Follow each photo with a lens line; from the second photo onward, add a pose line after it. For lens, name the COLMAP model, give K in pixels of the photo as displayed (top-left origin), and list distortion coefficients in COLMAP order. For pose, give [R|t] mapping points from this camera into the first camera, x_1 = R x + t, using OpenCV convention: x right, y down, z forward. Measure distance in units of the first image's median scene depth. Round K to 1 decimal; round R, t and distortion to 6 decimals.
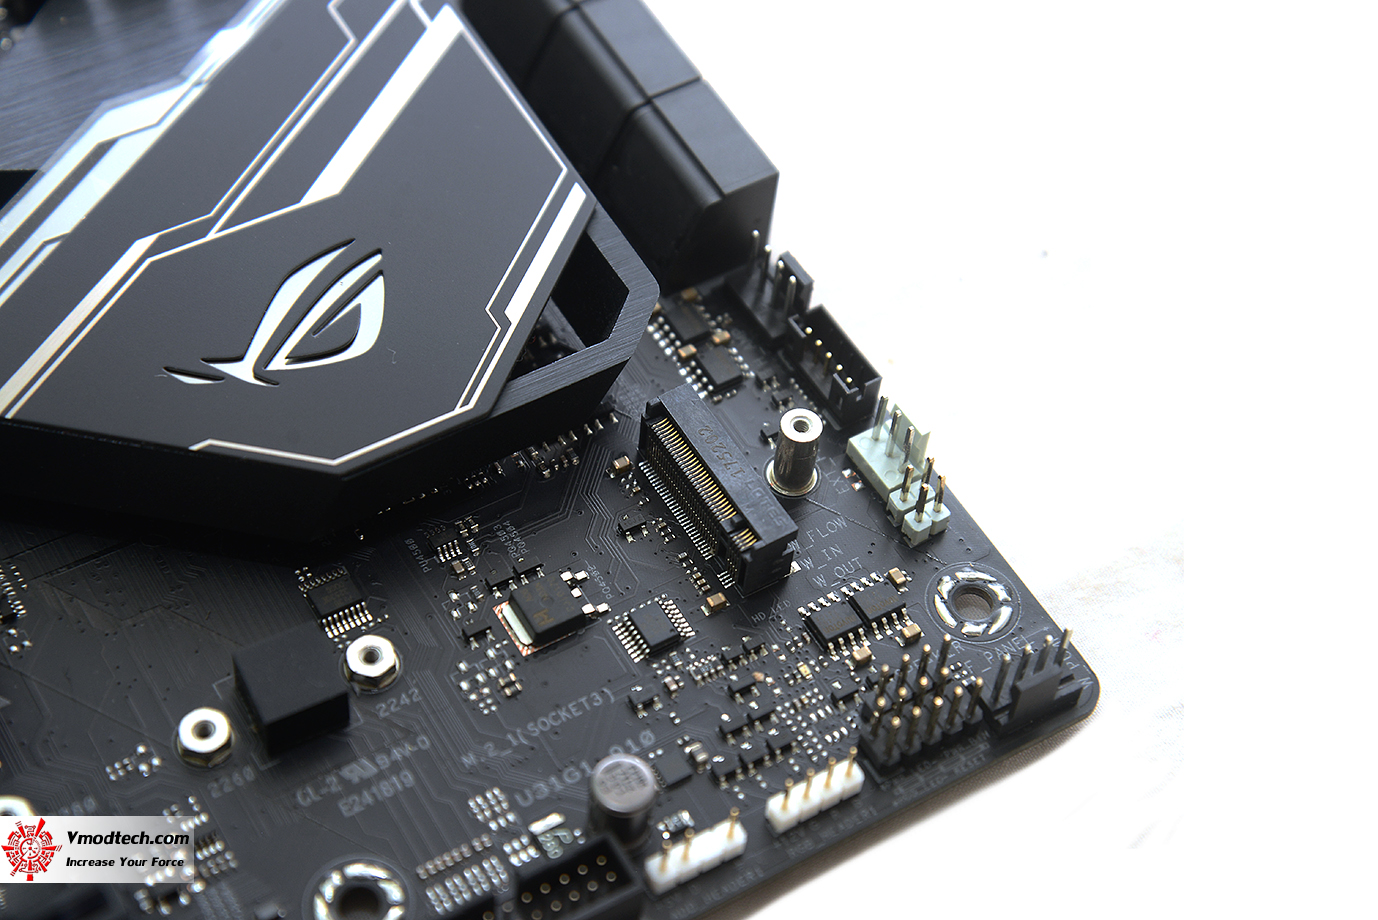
lens RADIAL K [[2597.9, 0, 689.0], [0, 2597.9, 460.0], [0, 0, 1]] dist [0.286004, -0.030749]
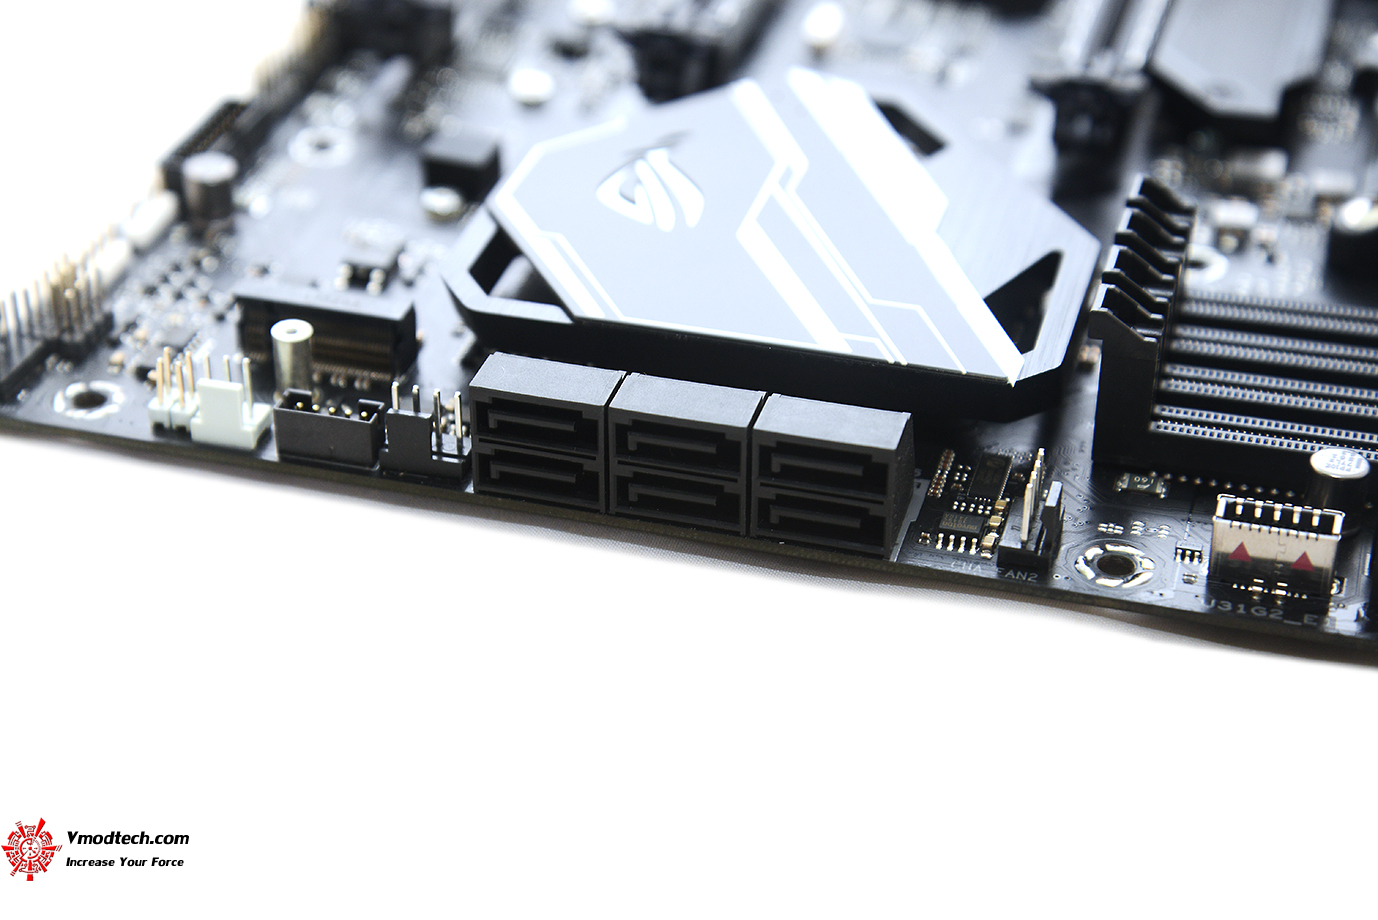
lens RADIAL K [[2597.9, 0, 689.0], [0, 2597.9, 460.0], [0, 0, 1]] dist [0.286004, -0.030749]
pose [[-0.726143, 0.287990, -0.624322, 0.644800], [-0.595205, 0.191228, 0.780489, -0.992240], [0.344160, 0.938346, 0.032554, 1.074588]]
